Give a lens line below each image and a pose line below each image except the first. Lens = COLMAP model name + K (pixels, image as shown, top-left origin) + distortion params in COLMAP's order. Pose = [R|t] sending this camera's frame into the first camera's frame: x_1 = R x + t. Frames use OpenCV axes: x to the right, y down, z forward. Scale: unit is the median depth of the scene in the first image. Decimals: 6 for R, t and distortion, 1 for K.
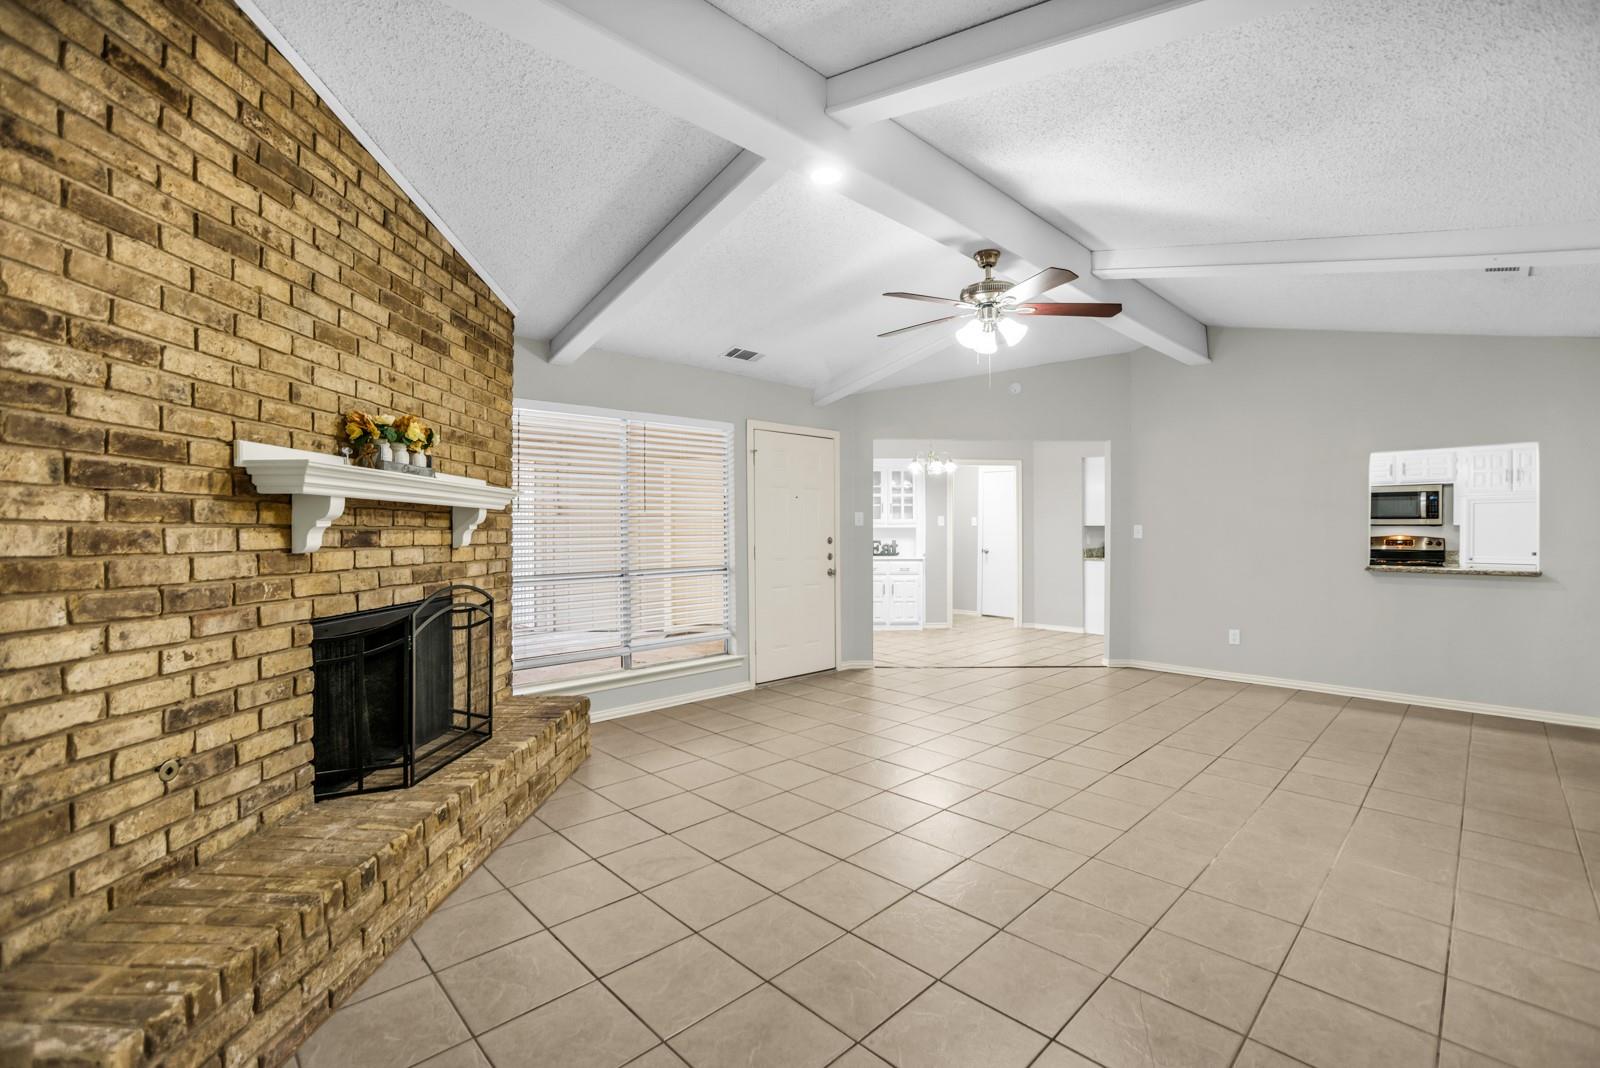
lens RADIAL K [[692.8, 0, 800.0], [0, 692.8, 534.0], [0, 0, 1]] dist [0.000531, 0.000040]
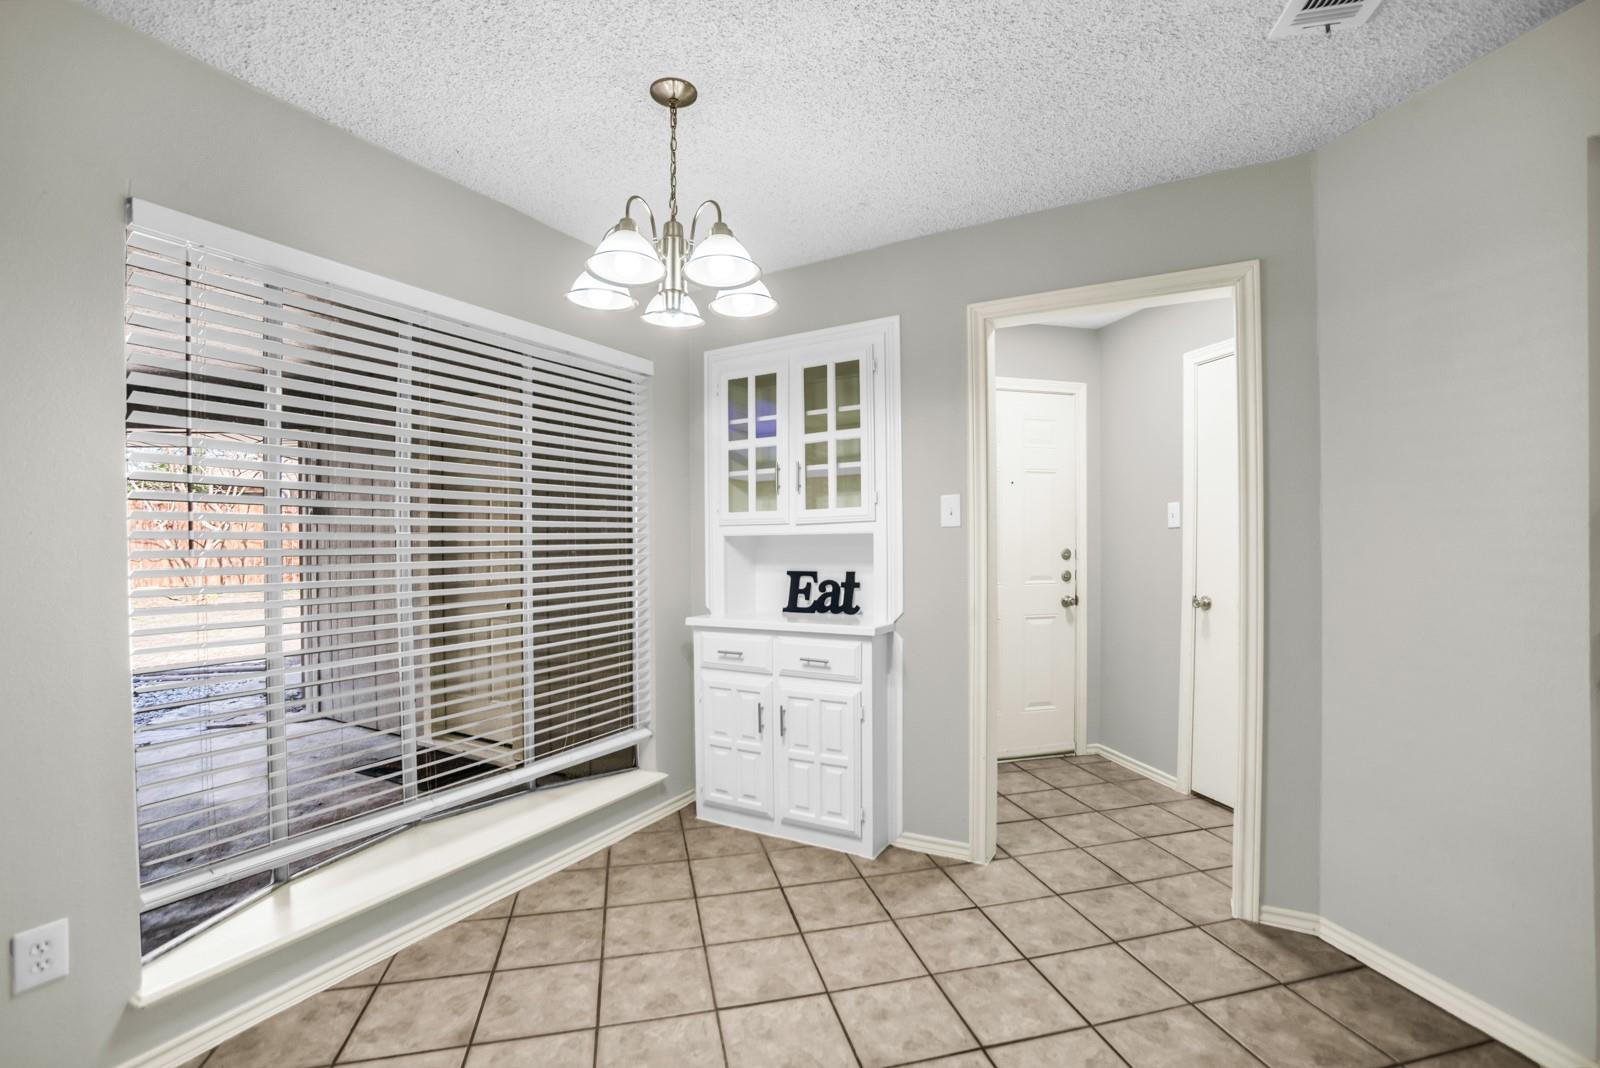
lens RADIAL K [[658.9, 0, 800.0], [0, 658.9, 534.0], [0, 0, 1]] dist [-0.000347, -0.000021]
pose [[0.866832, -0.006689, -0.498555, 0.284207], [0.002284, 0.999953, -0.009445, -0.006543], [0.498595, 0.007049, 0.866806, 0.691378]]
